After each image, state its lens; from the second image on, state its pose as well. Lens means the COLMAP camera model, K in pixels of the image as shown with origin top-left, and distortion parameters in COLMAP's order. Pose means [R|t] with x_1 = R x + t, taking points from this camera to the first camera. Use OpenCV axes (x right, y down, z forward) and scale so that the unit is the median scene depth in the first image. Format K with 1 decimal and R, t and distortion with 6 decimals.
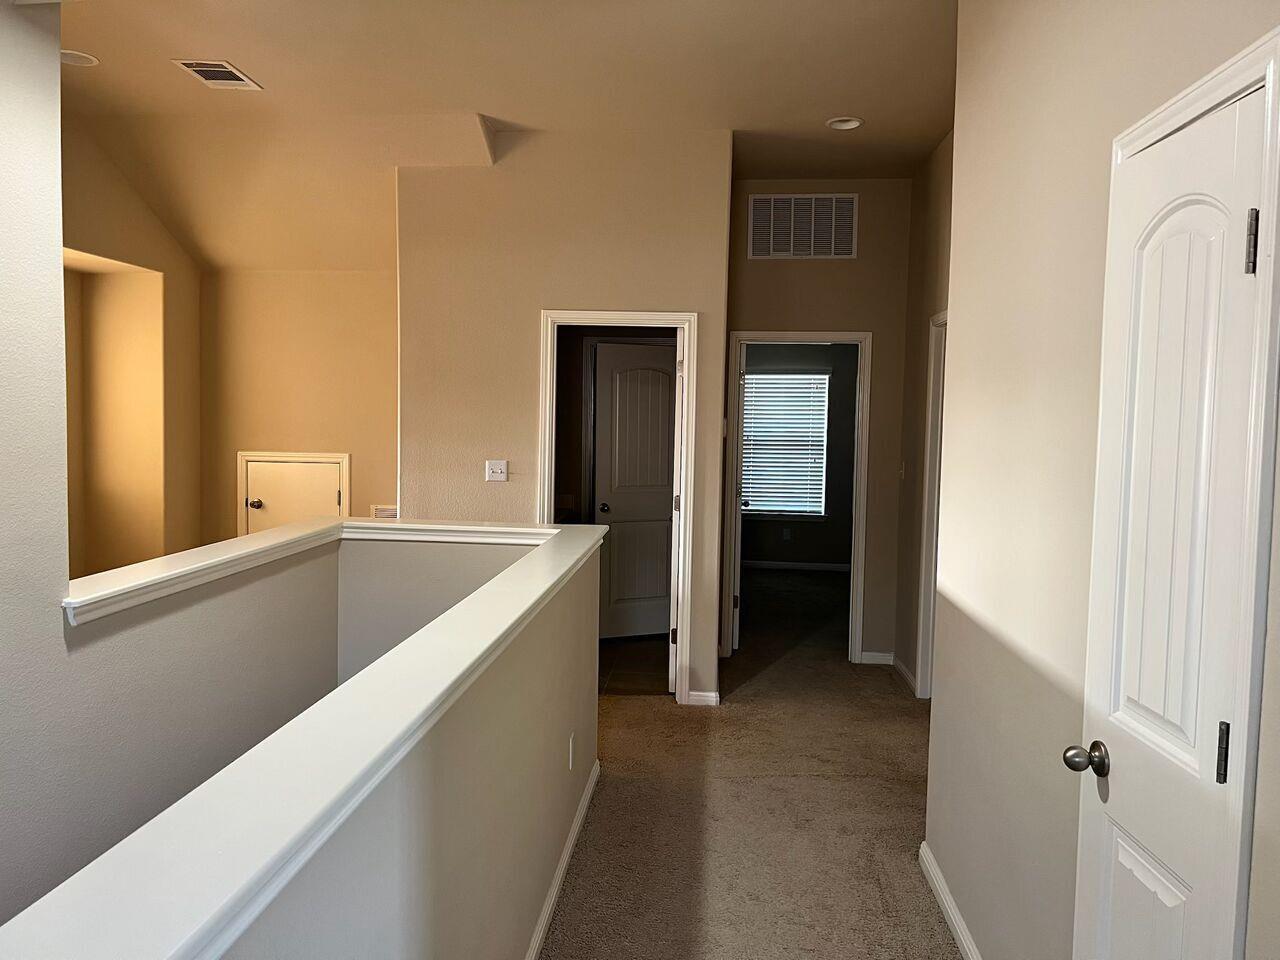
lens RADIAL K [[964.2, 0, 639.8], [0, 964.2, 469.2], [0, 0, 1]] dist [0.056383, -0.070347]
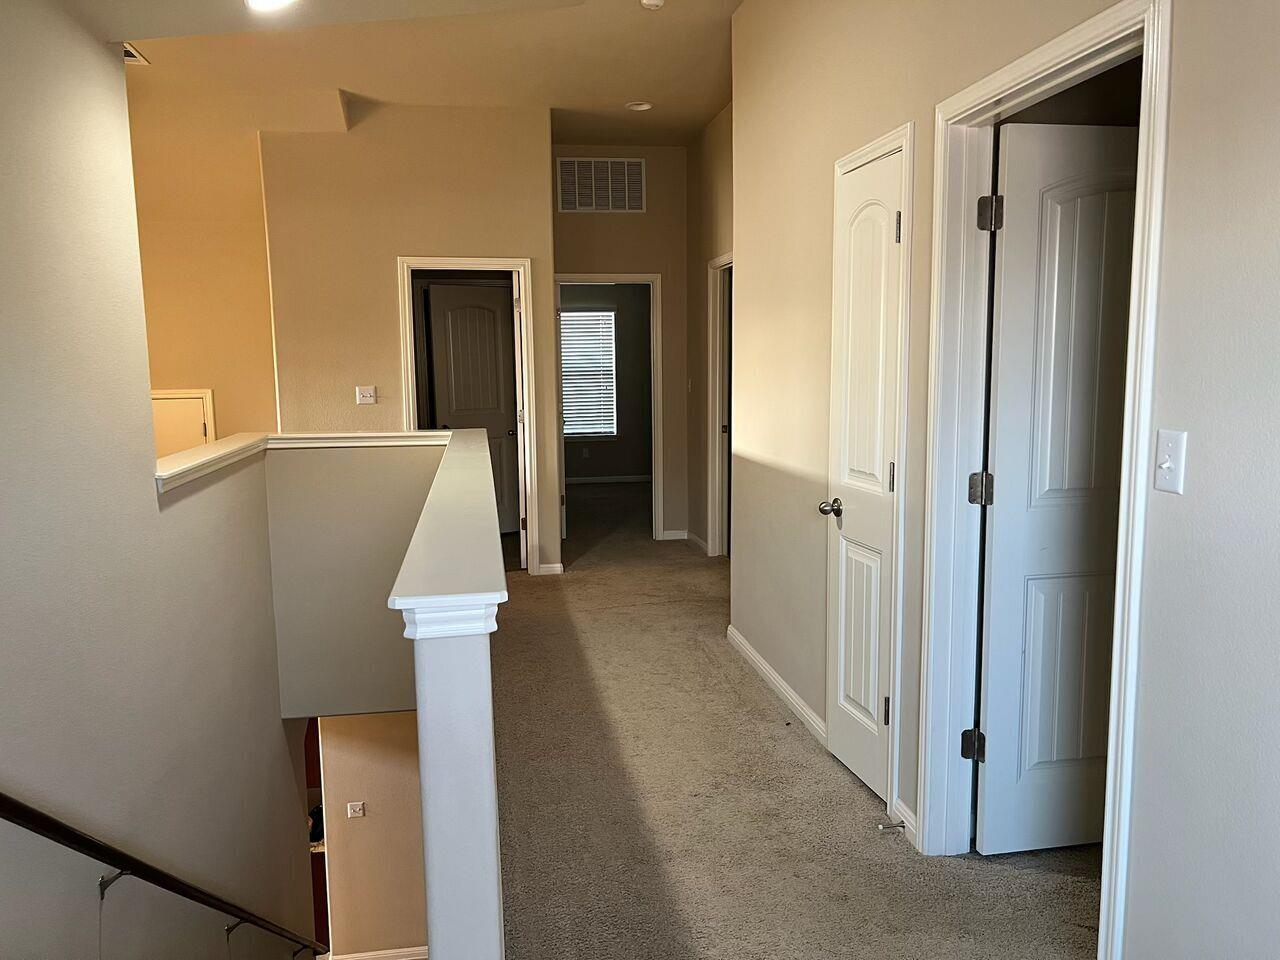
lens RADIAL K [[964.2, 0, 639.3], [0, 964.2, 490.7], [0, 0, 1]] dist [0.056383, -0.070347]
pose [[0.968804, -0.065438, 0.239034, -0.117470], [0.046396, 0.995348, 0.084443, 0.033693], [-0.243448, -0.070718, 0.967333, -0.243450]]
